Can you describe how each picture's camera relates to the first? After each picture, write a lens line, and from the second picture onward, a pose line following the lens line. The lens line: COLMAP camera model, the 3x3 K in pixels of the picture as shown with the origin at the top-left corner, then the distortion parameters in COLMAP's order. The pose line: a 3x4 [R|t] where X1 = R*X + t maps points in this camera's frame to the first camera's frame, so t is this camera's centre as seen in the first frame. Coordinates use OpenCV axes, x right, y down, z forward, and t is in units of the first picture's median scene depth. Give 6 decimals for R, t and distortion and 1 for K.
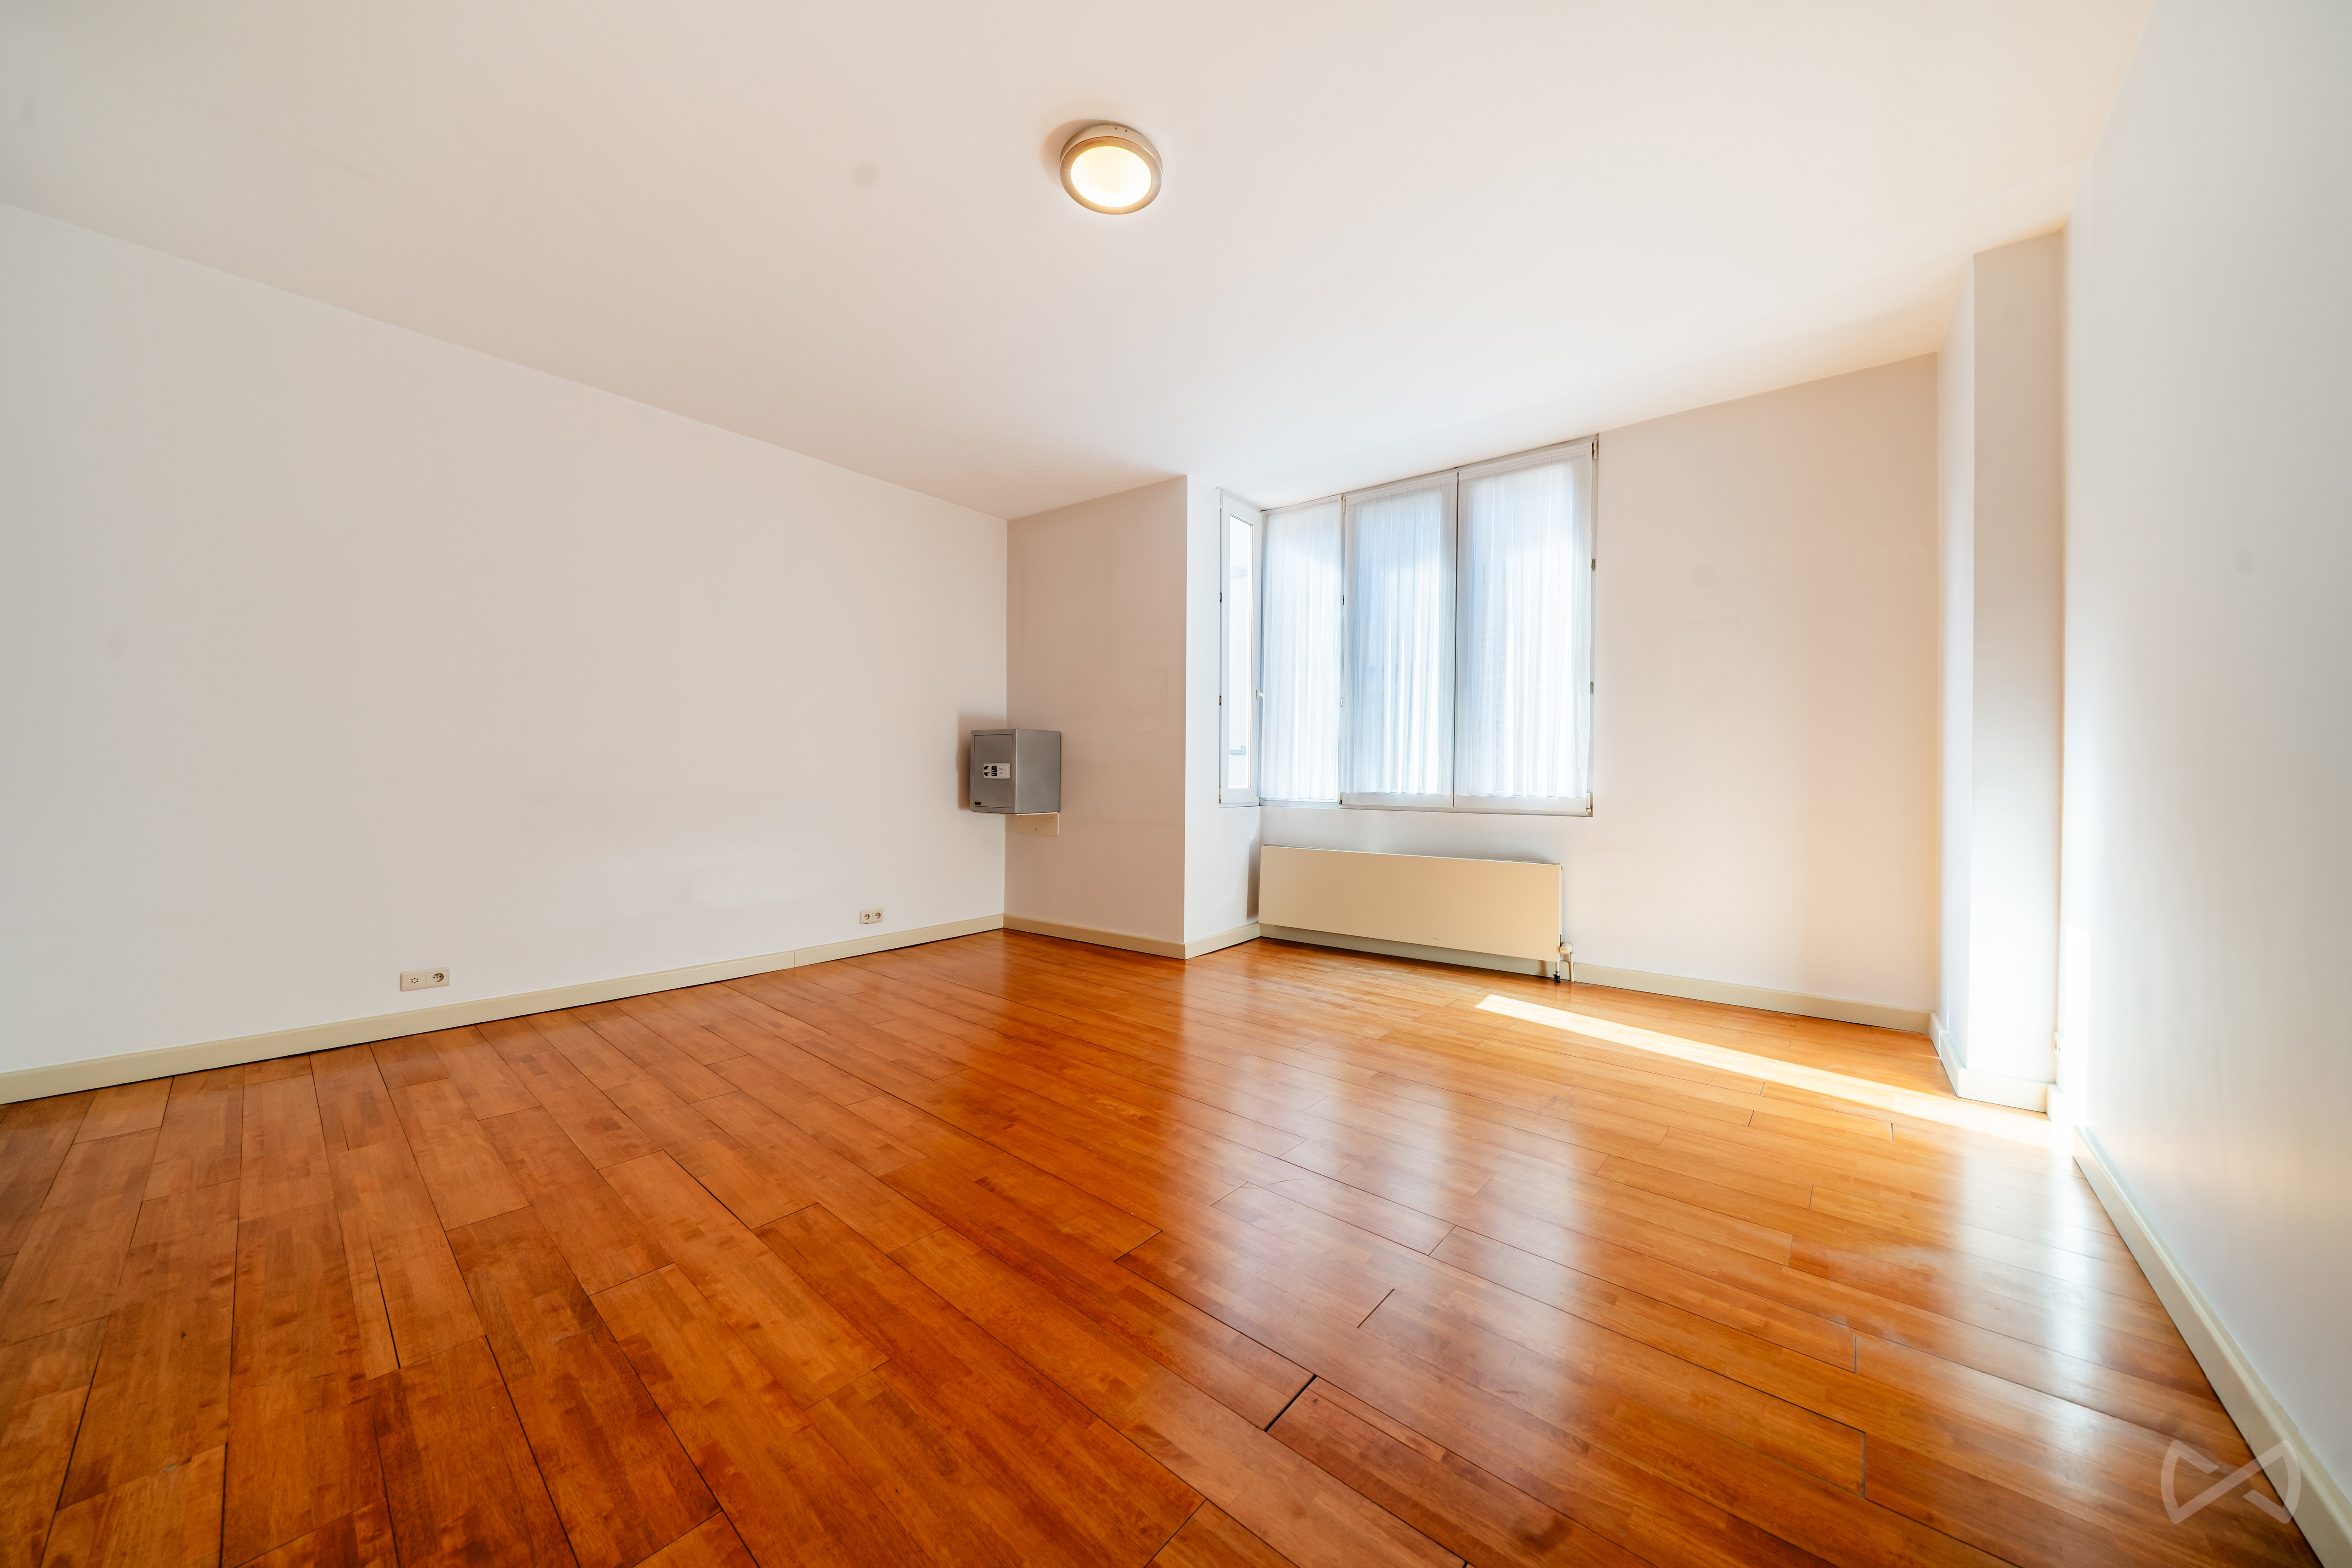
lens RADIAL K [[809.3, 0, 1166.5], [0, 809.3, 780.8], [0, 0, 1]] dist [-0.004220, -0.000243]
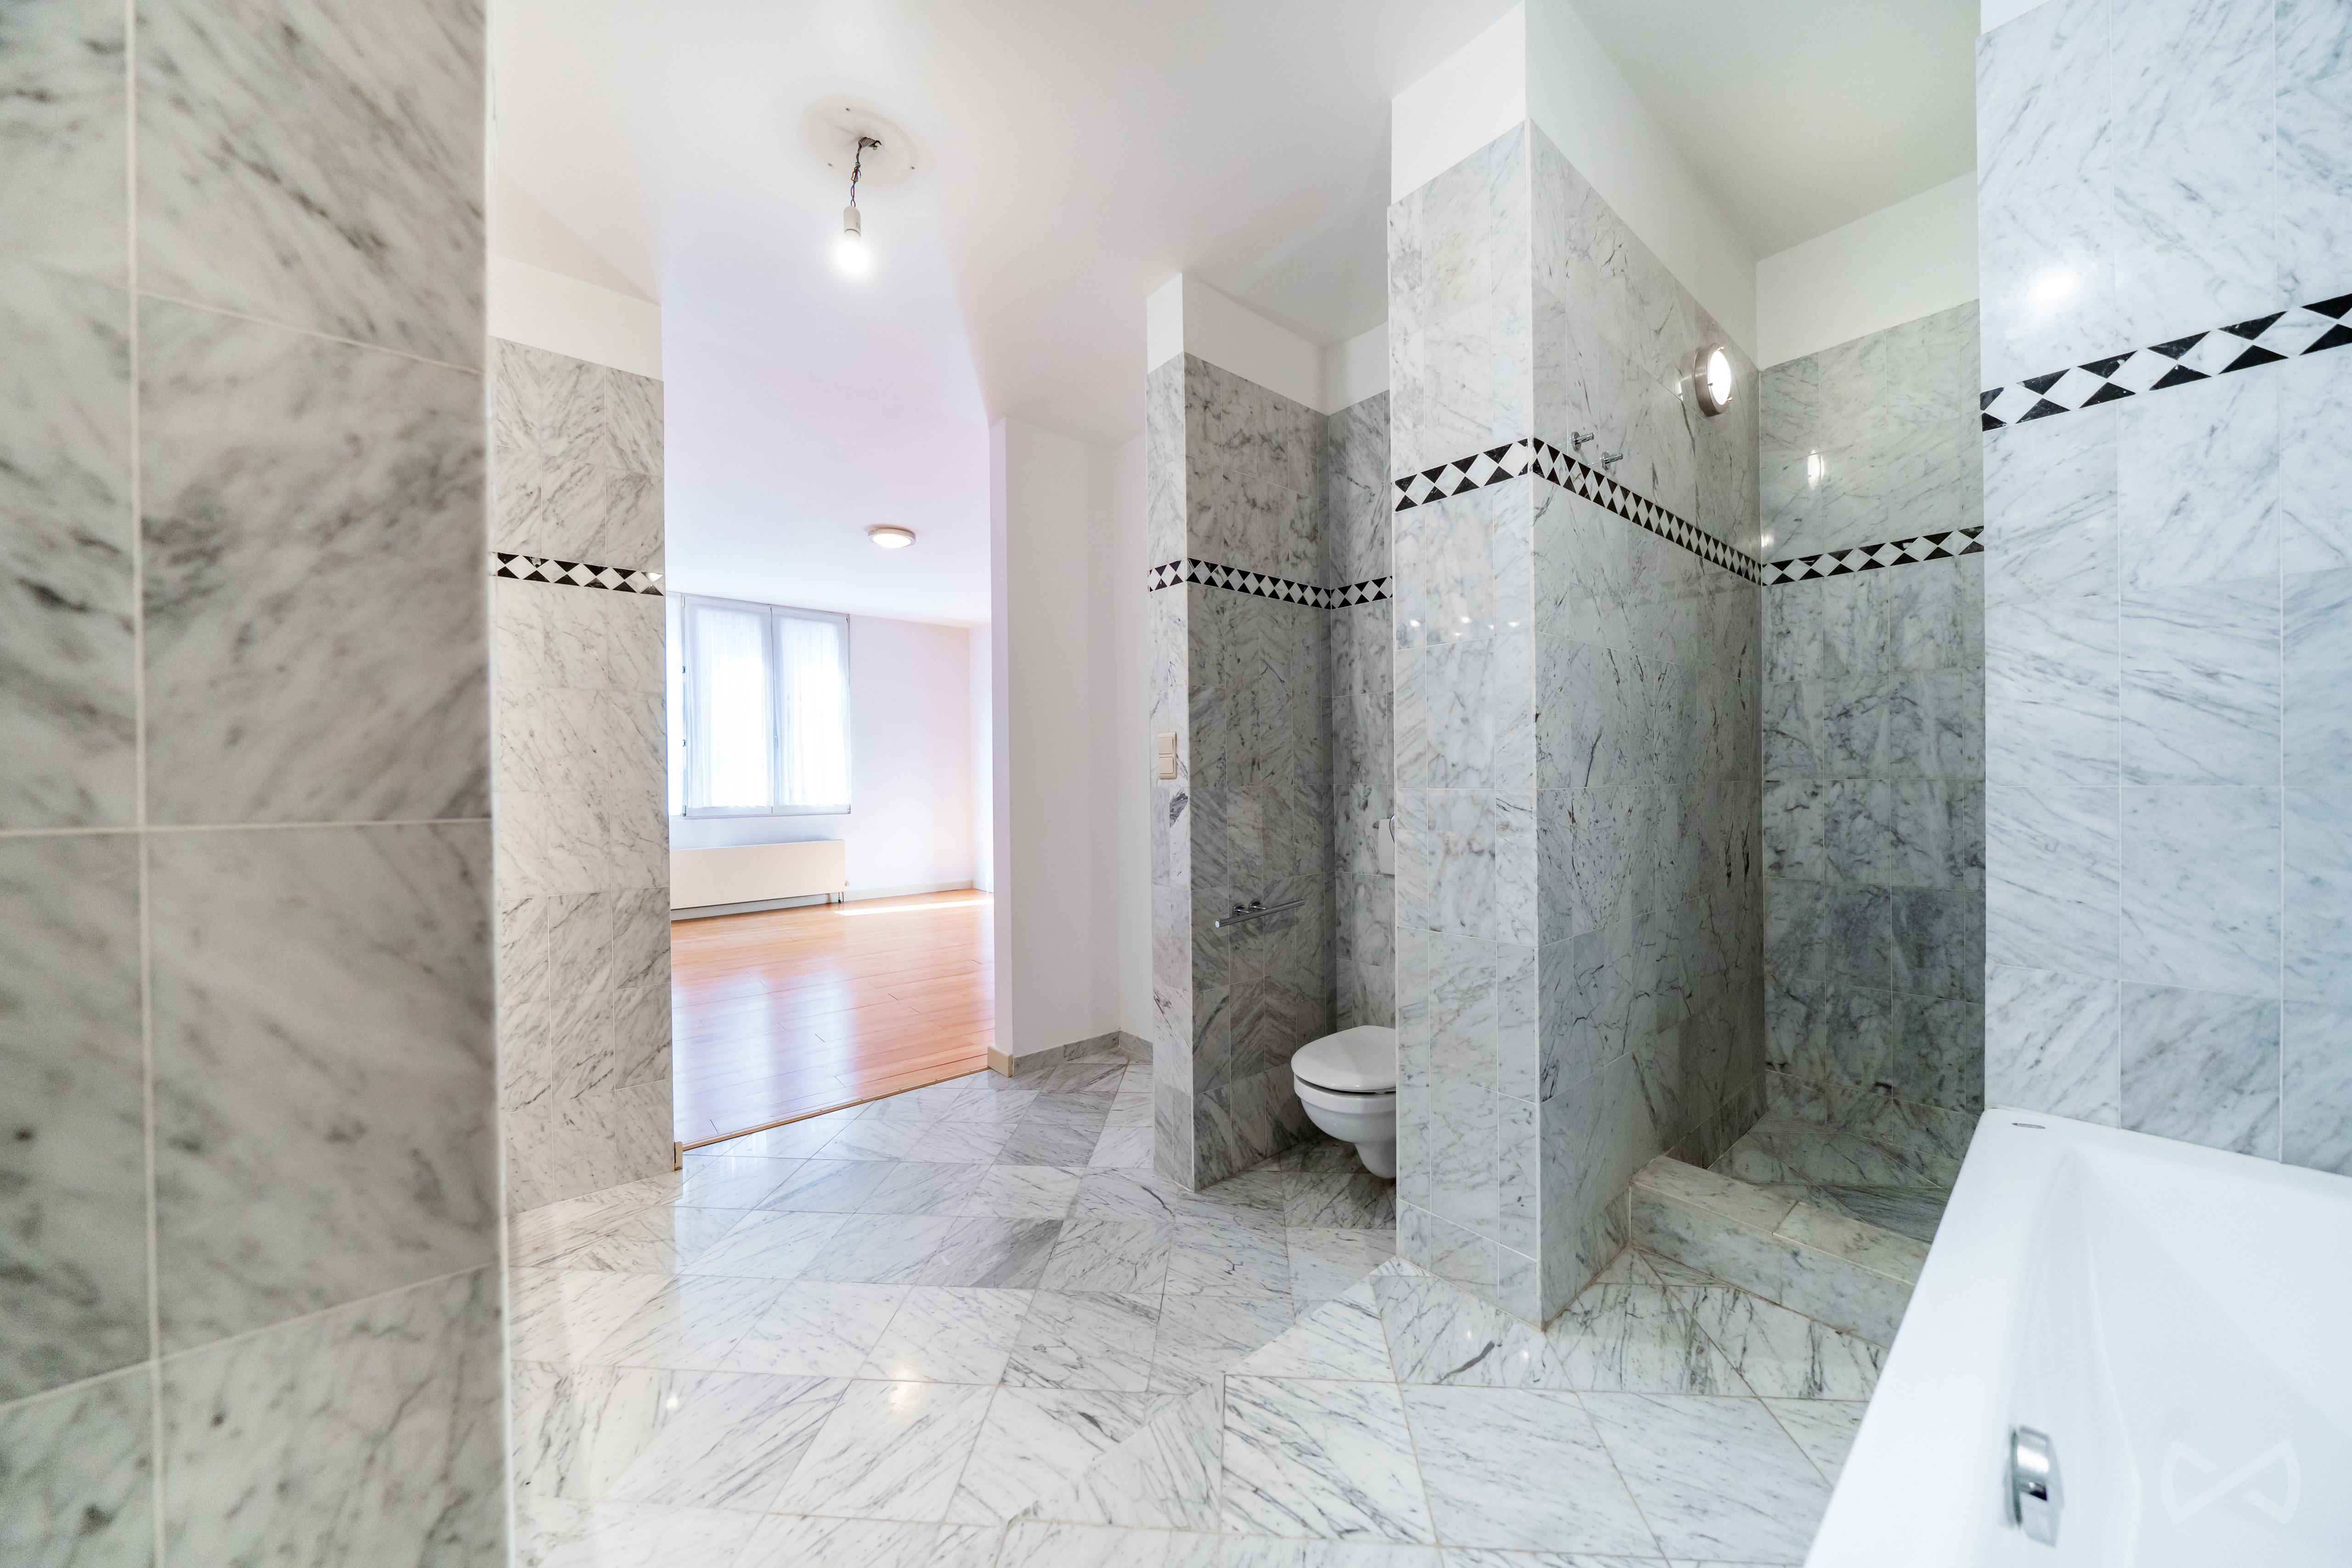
lens RADIAL K [[809.3, 0, 1177.8], [0, 809.3, 783.4], [0, 0, 1]] dist [-0.004220, -0.000243]
pose [[0.175526, -0.012649, 0.984394, -1.509722], [0.009958, 0.999889, 0.011073, -0.050276], [-0.984424, 0.007859, 0.175632, -0.129739]]
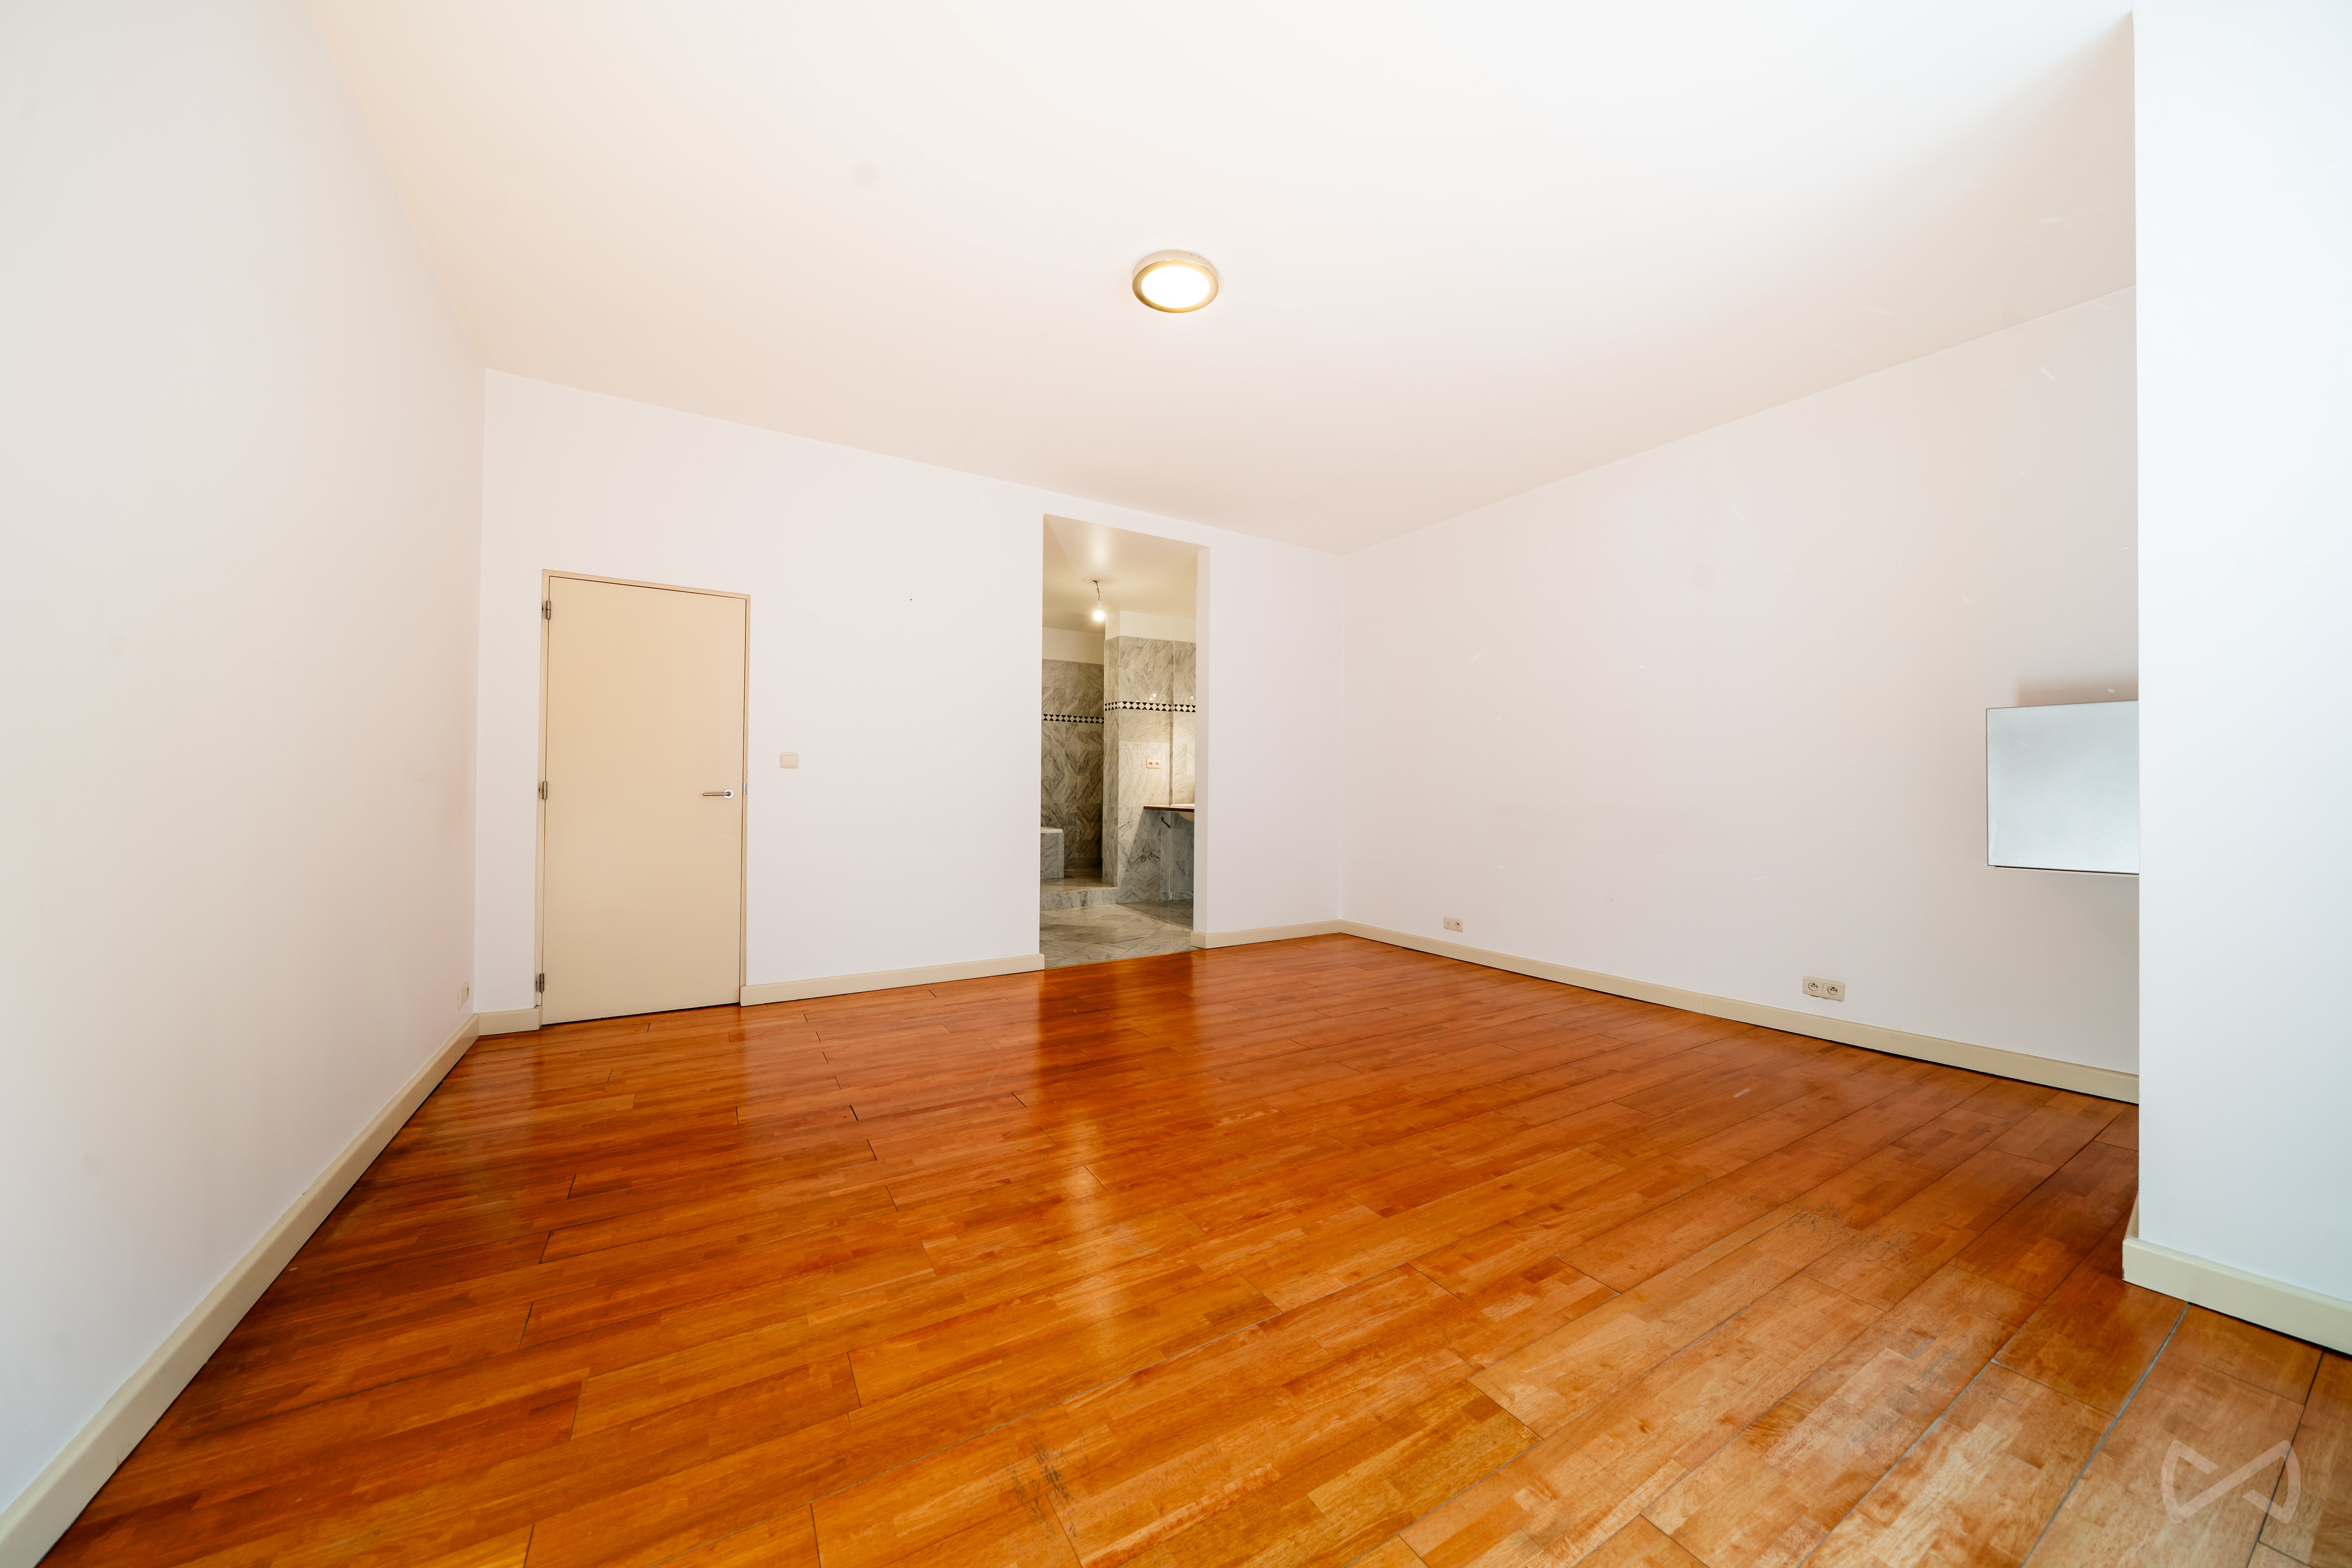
lens RADIAL K [[809.3, 0, 1166.9], [0, 809.3, 783.2], [0, 0, 1]] dist [-0.004220, -0.000243]
pose [[-0.329674, -0.015113, -0.943974, 0.695070], [-0.013348, 0.999847, -0.011346, 0.000802], [0.944000, 0.008860, -0.329825, 0.934478]]
